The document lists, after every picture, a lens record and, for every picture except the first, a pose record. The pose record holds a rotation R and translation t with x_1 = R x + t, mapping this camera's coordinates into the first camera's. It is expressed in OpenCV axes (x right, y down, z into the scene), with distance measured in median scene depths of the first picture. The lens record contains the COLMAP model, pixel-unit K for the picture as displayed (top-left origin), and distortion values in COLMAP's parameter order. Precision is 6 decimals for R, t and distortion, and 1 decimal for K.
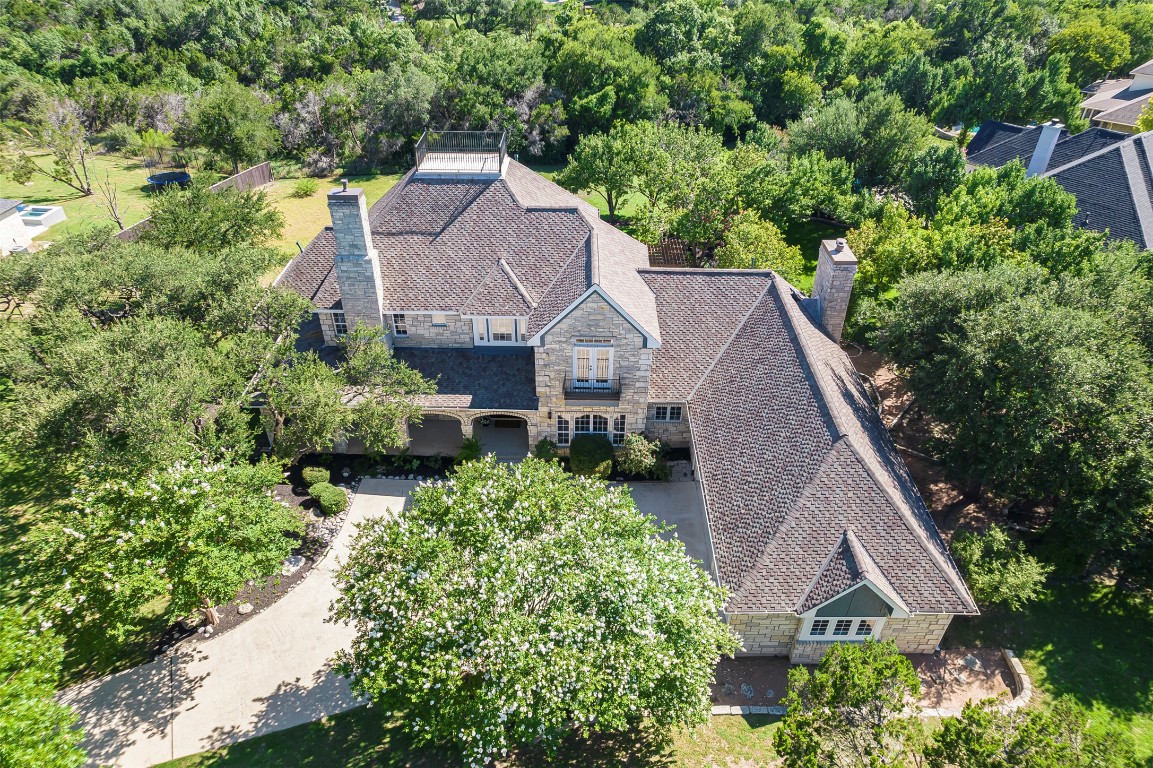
lens RADIAL K [[724.9, 0, 577.7], [0, 724.9, 385.8], [0, 0, 1]] dist [0.001336, 0.000367]
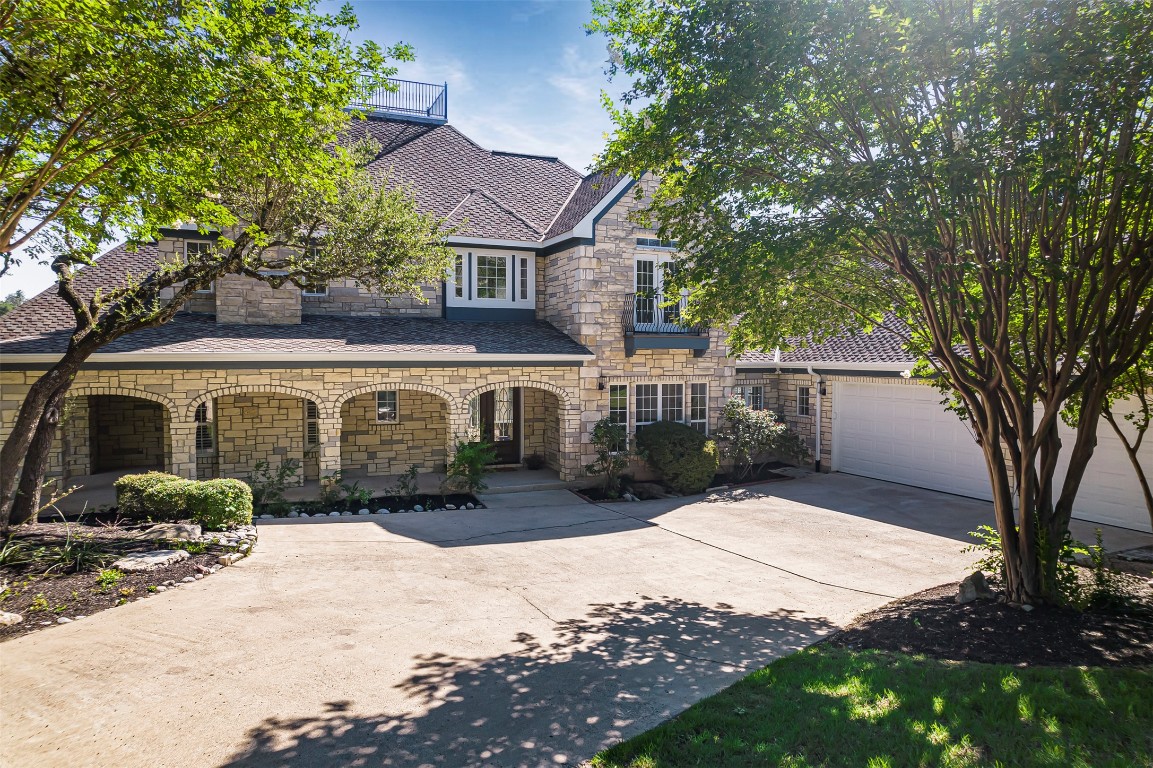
lens RADIAL K [[724.9, 0, 572.6], [0, 724.9, 381.0], [0, 0, 1]] dist [0.001336, 0.000367]
pose [[0.910877, -0.017555, 0.412305, -0.325174], [0.246558, 0.824326, -0.509603, 0.358684], [-0.330928, 0.565843, 0.755188, 0.608538]]
